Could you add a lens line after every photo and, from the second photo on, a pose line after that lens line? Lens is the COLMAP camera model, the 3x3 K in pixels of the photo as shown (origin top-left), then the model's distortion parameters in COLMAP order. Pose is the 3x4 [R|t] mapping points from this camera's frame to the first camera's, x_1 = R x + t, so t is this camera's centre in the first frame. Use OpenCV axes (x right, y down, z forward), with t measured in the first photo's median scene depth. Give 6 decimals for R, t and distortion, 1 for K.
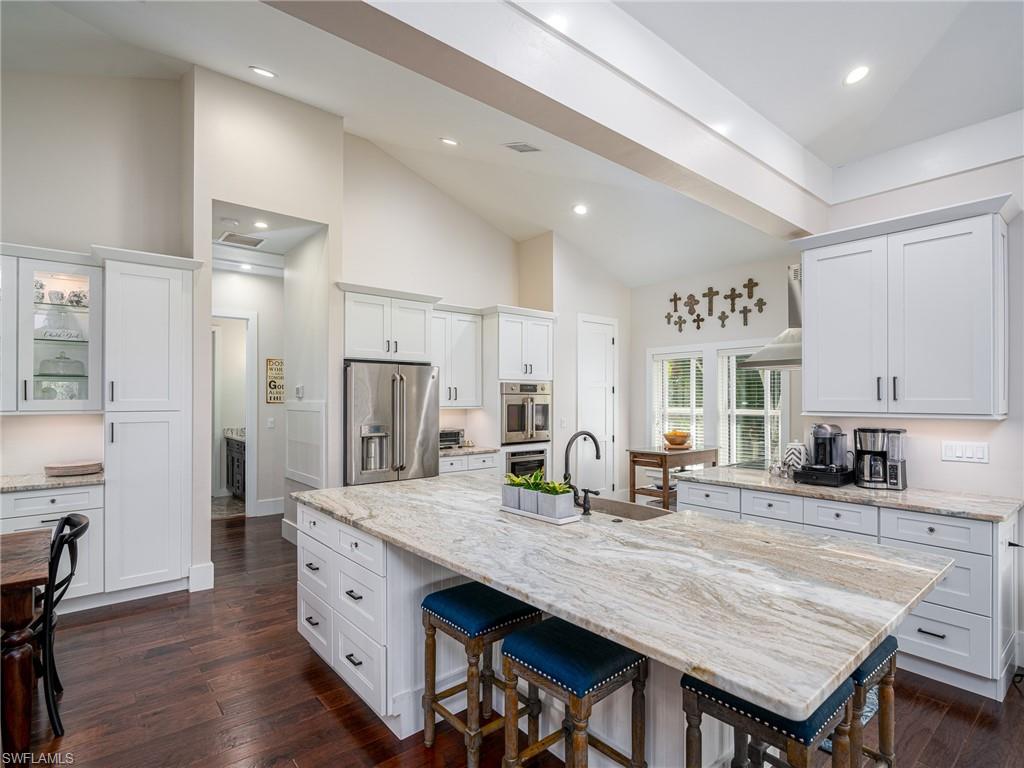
lens RADIAL K [[518.4, 0, 512.1], [0, 518.4, 390.1], [0, 0, 1]] dist [-0.005636, 0.000463]
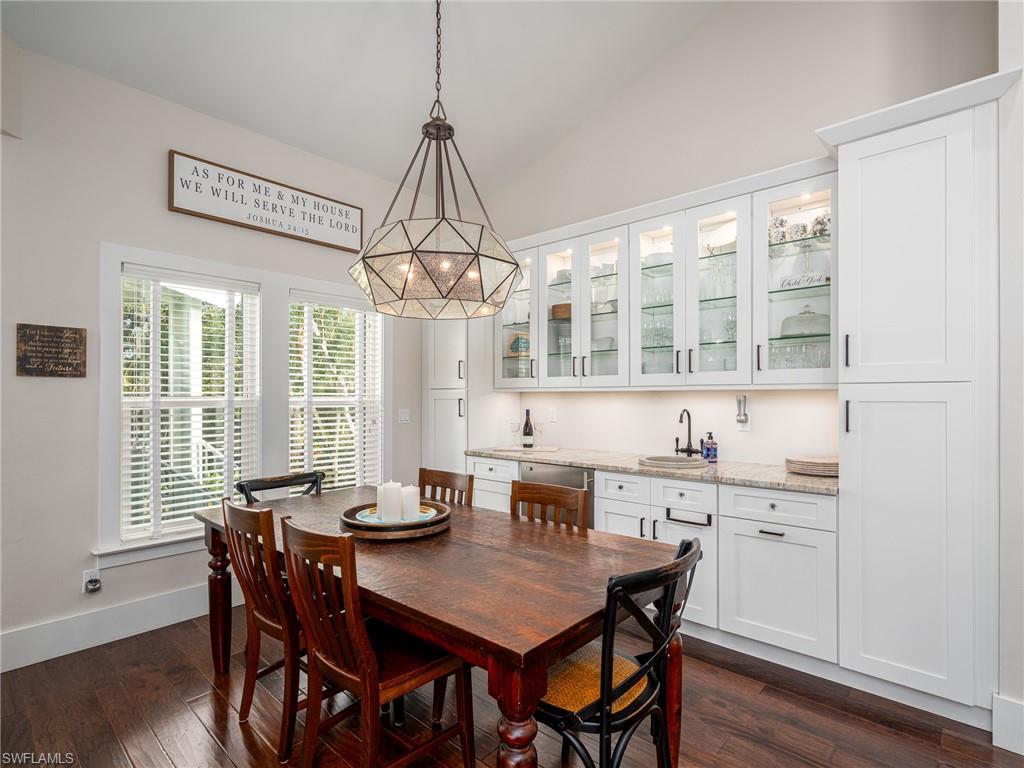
lens RADIAL K [[518.4, 0, 506.5], [0, 518.4, 387.9], [0, 0, 1]] dist [-0.005636, 0.000463]
pose [[0.110110, -0.013416, -0.993829, -0.195257], [0.007623, 0.999891, -0.012653, 0.051438], [0.993890, -0.006183, 0.110200, 0.510324]]
